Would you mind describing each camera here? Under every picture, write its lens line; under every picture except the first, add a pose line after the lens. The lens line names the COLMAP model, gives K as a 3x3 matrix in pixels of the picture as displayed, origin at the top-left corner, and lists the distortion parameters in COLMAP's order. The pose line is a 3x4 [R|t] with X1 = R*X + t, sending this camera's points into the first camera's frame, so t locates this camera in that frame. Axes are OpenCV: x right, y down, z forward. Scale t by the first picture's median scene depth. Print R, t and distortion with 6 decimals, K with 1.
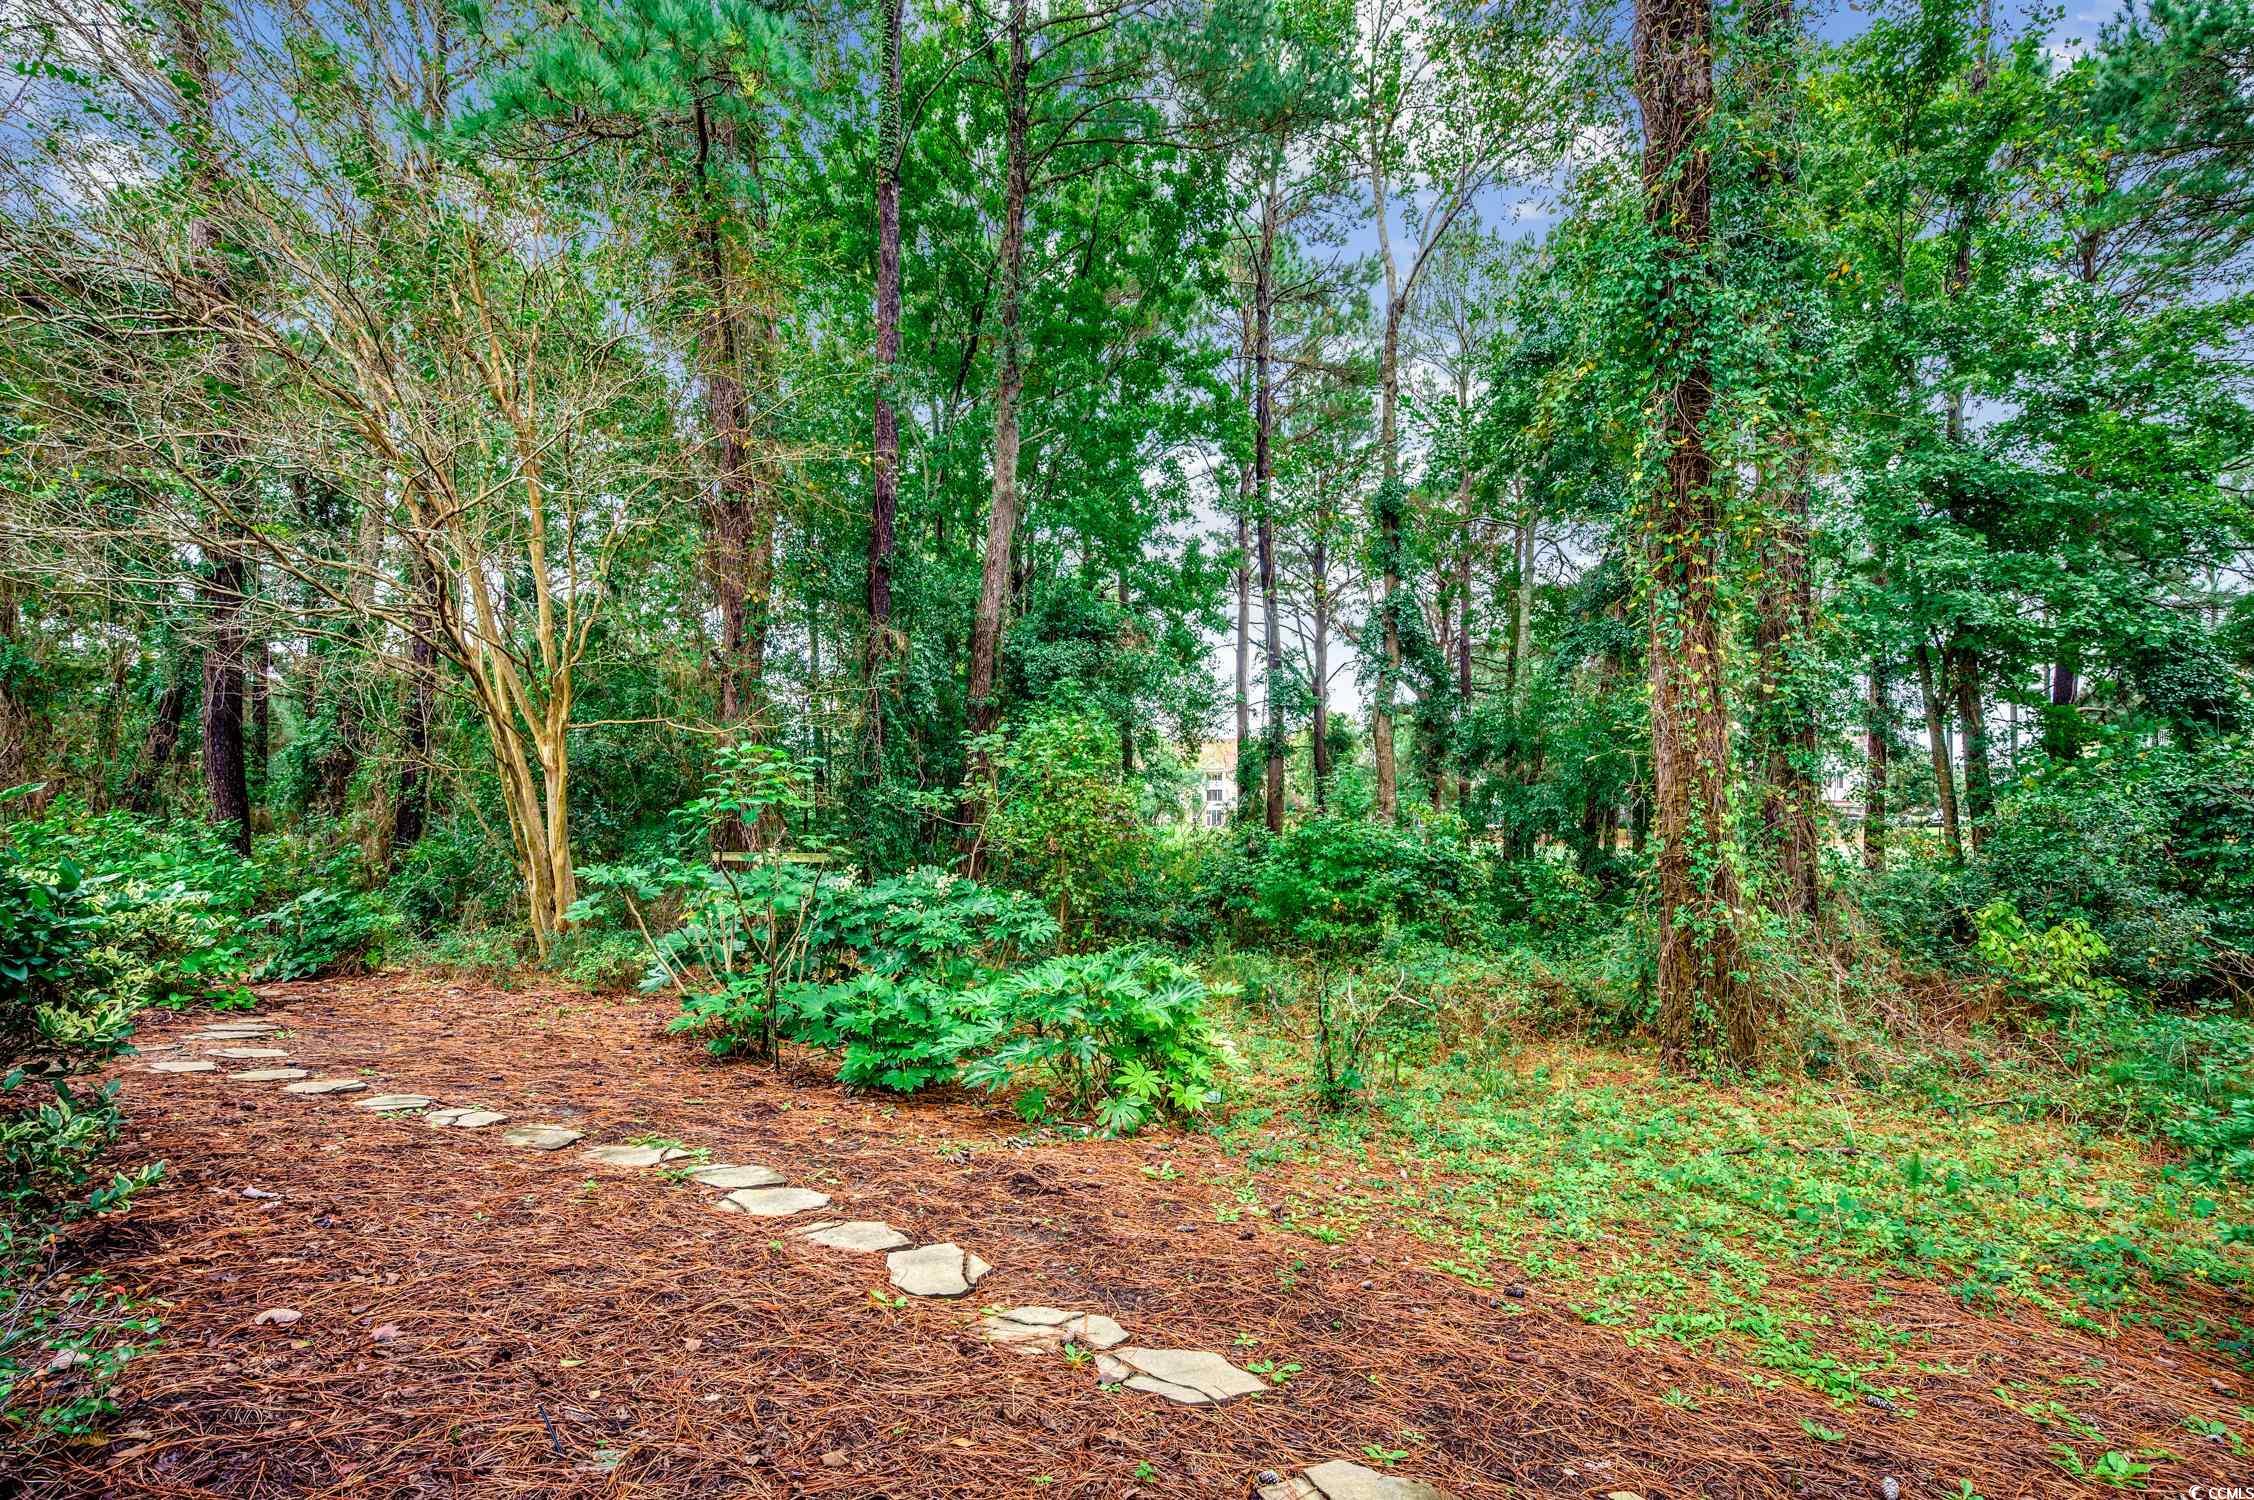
lens RADIAL K [[1014.8, 0, 1130.8], [0, 1014.8, 824.2], [0, 0, 1]] dist [-0.001256, 0.000185]
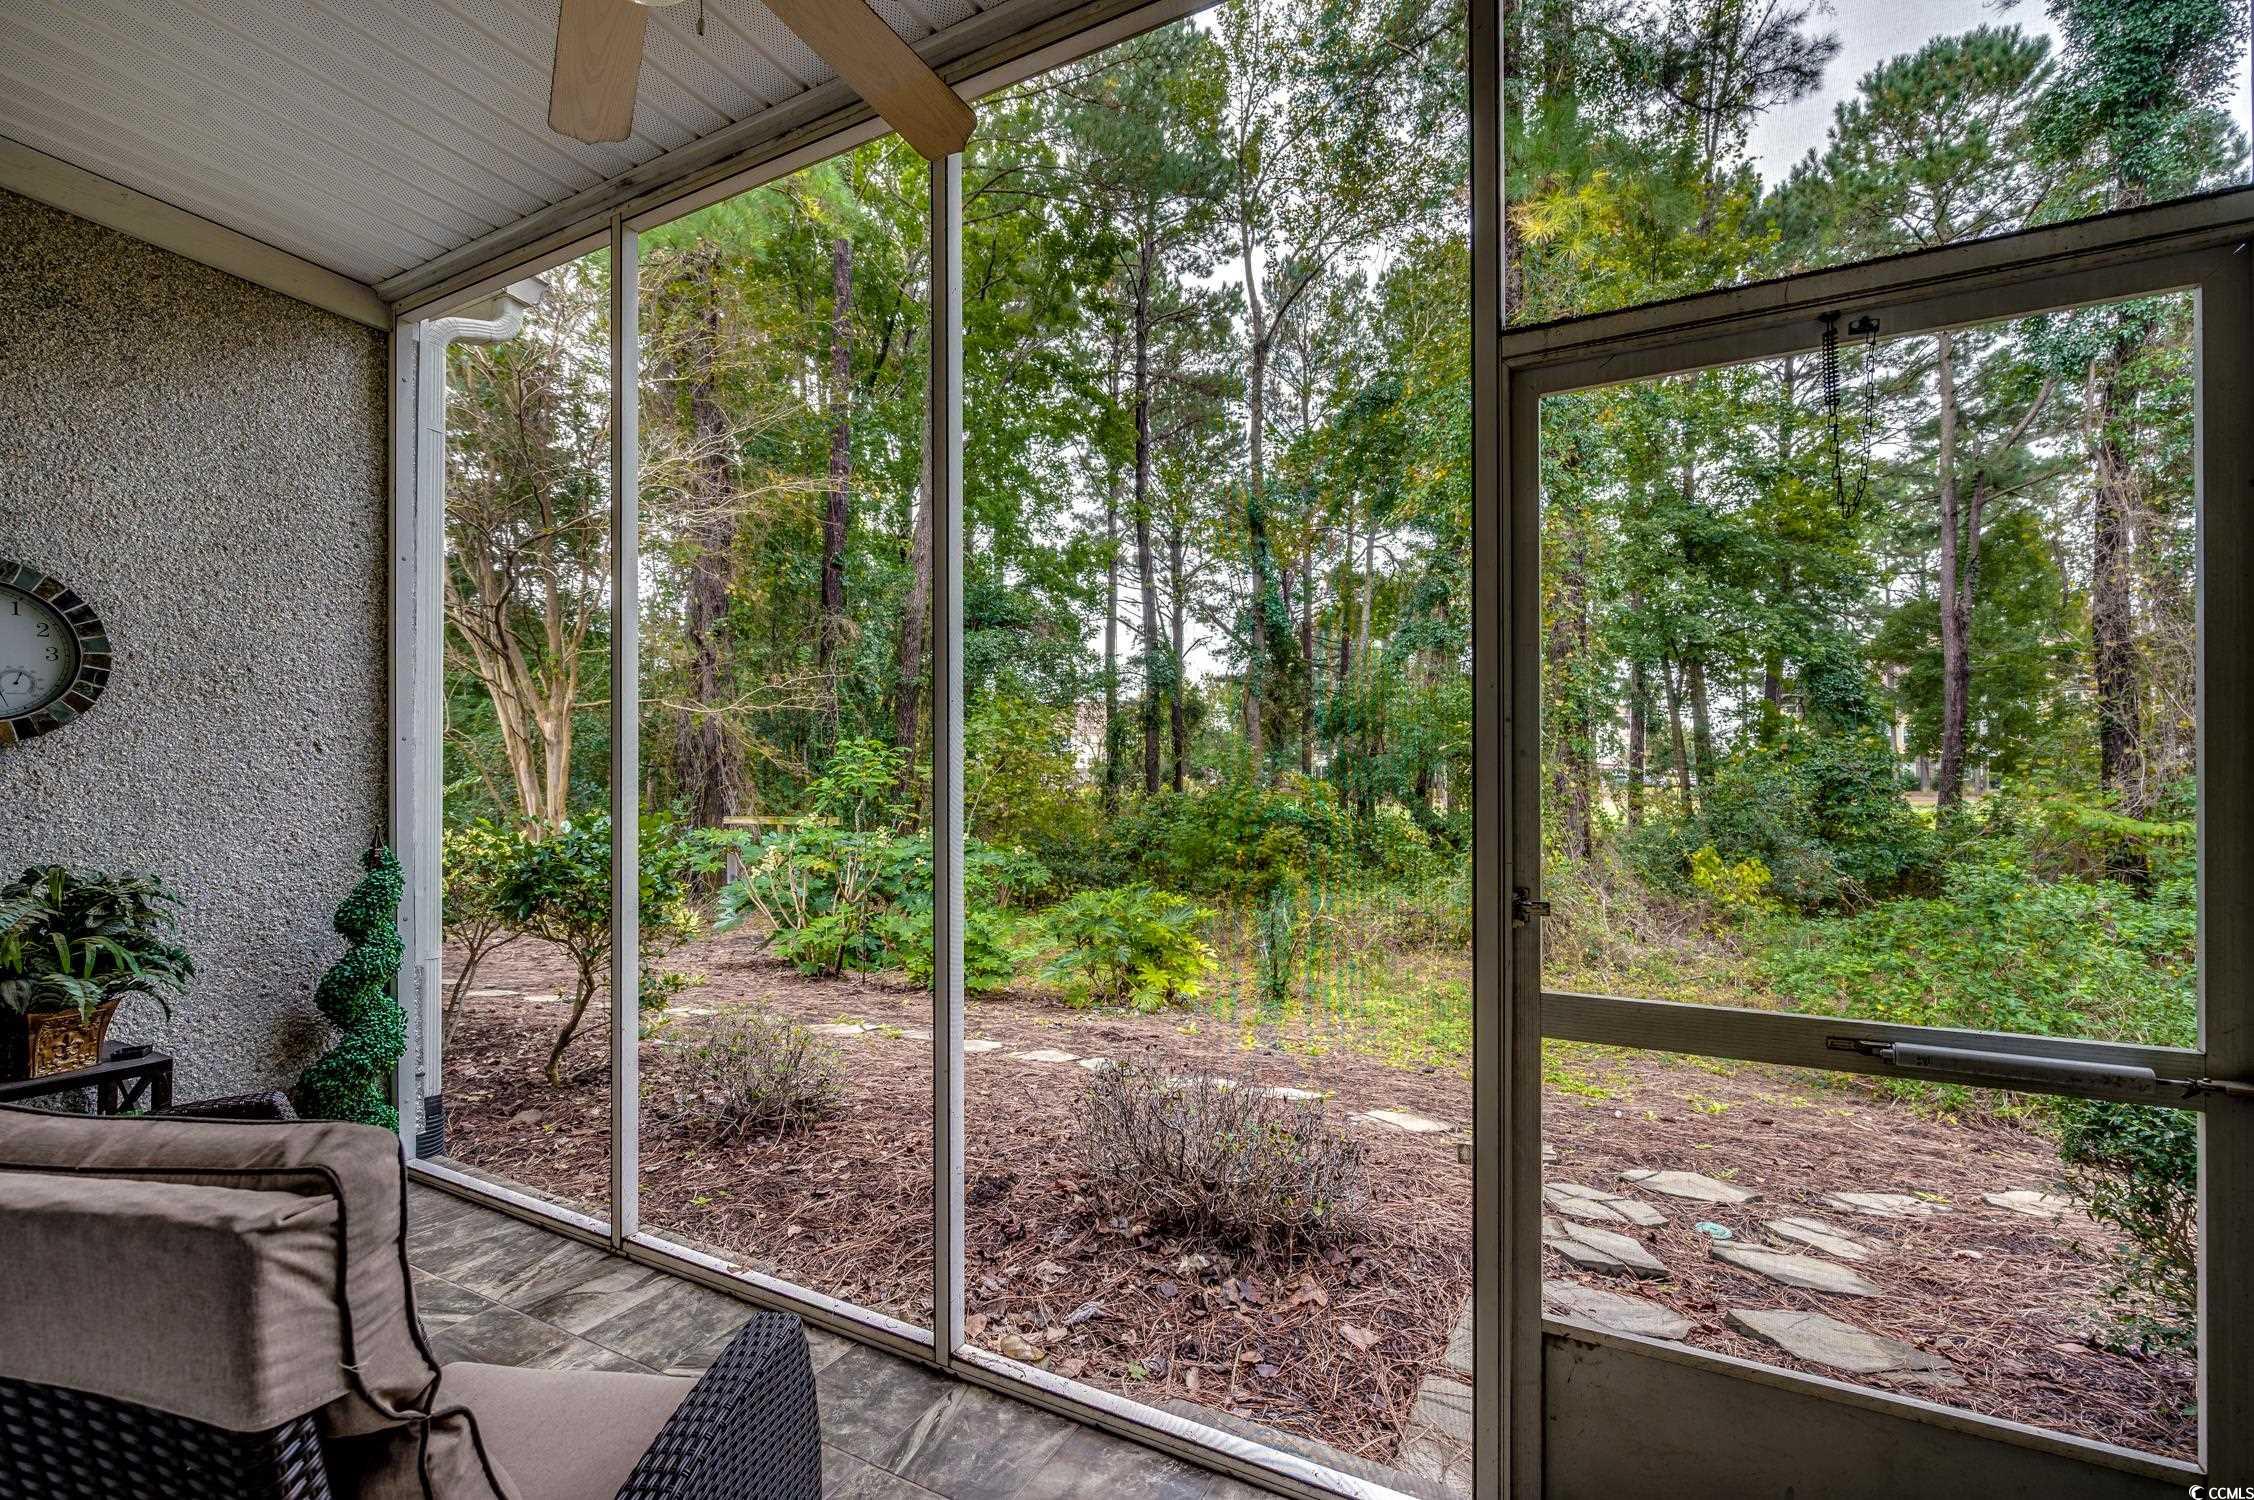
lens RADIAL K [[987.9, 0, 1122.8], [0, 987.9, 779.5], [0, 0, 1]] dist [0.002629, -0.000014]
pose [[0.988736, -0.000002, 0.149667, -0.087498], [0.000481, 0.999995, -0.003164, -0.007660], [-0.149666, 0.003201, 0.988731, -0.133237]]
